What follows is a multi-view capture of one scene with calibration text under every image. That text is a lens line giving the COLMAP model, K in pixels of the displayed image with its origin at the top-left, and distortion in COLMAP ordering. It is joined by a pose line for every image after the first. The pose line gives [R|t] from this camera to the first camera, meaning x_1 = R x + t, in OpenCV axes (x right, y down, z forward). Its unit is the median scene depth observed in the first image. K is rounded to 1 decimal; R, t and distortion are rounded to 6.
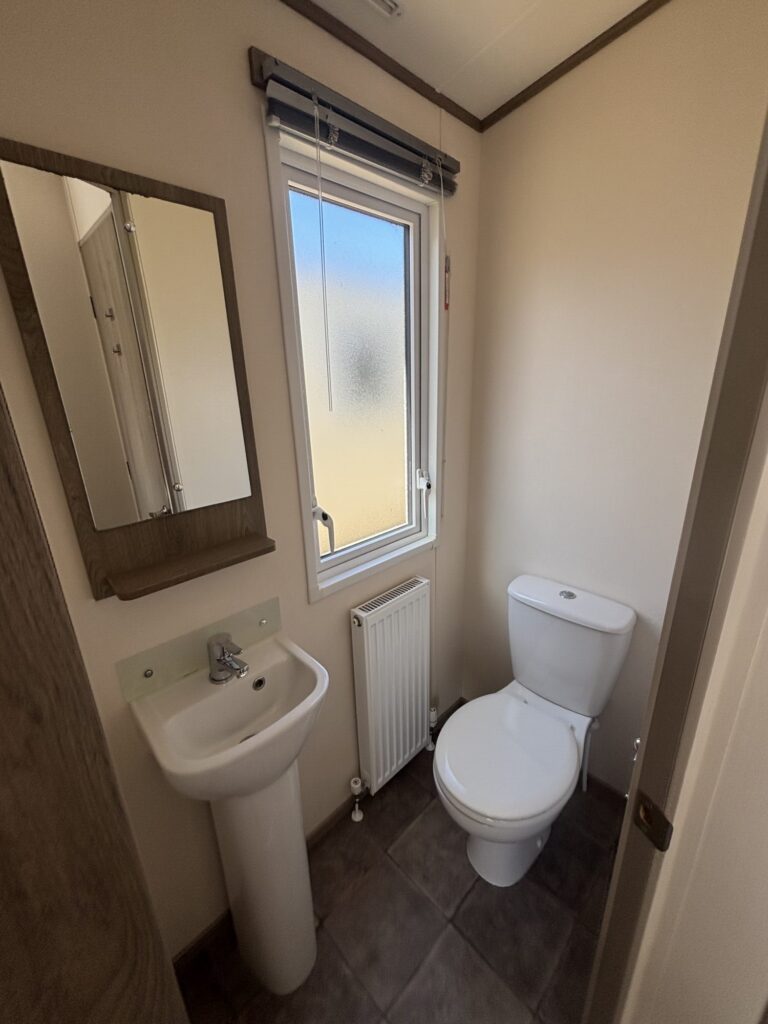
lens RADIAL K [[414.1, 0, 384.0], [0, 414.1, 512.0], [0, 0, 1]] dist [0.000504, 0.000113]
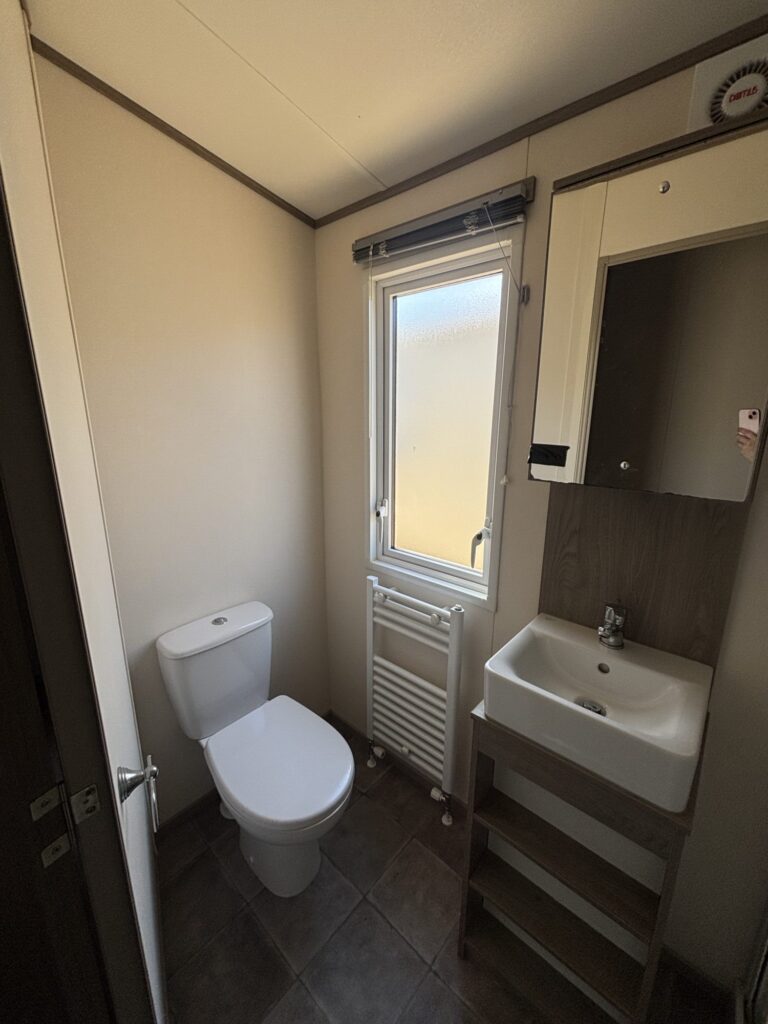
lens RADIAL K [[414.1, 0, 384.0], [0, 414.1, 512.0], [0, 0, 1]] dist [0.000504, 0.000113]
pose [[0.076645, 0.270510, -0.959661, 1.052625], [-0.305336, 0.922618, 0.235682, -0.269935], [0.949155, 0.274955, 0.153310, 0.660932]]
